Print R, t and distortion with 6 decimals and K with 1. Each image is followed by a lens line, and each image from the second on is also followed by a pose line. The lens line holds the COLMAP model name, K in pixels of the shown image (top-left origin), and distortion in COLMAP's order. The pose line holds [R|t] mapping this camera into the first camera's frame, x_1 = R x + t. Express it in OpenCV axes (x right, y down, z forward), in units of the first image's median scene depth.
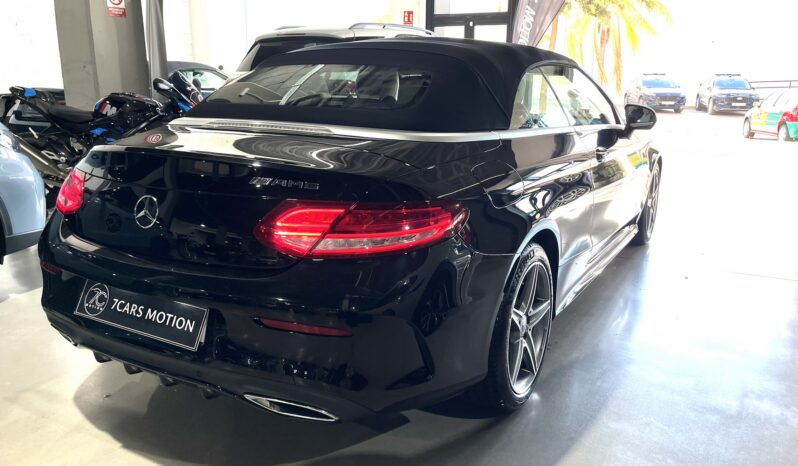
lens RADIAL K [[626.9, 0, 399.0], [0, 626.9, 233.0], [0, 0, 1]] dist [0.053807, -0.078140]
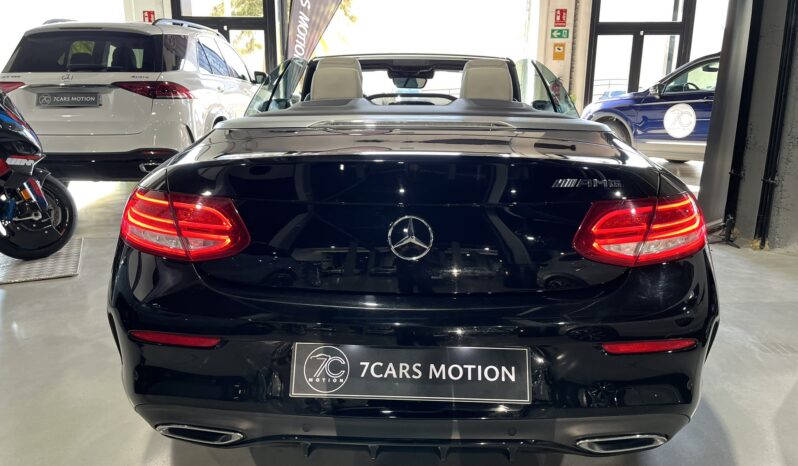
lens RADIAL K [[601.6, 0, 394.1], [0, 601.6, 233.4], [0, 0, 1]] dist [0.051676, -0.062746]
pose [[0.882663, -0.115011, 0.455717, -0.513409], [0.116867, 0.992852, 0.024212, -0.040602], [-0.455245, 0.031887, 0.889795, 0.255260]]
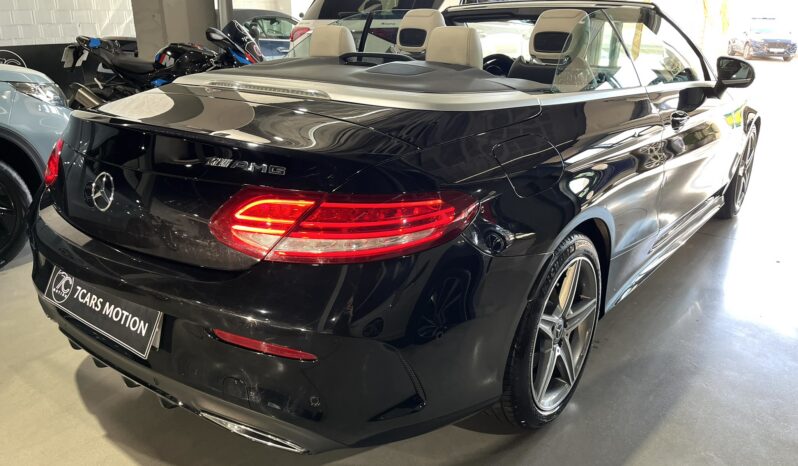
lens RADIAL K [[605.3, 0, 390.1], [0, 605.3, 232.4], [0, 0, 1]] dist [0.083907, -0.126140]
pose [[0.988675, 0.042979, -0.143788, 0.077644], [-0.030215, 0.995501, 0.089806, -0.045423], [0.147001, -0.084445, 0.985525, 0.153898]]
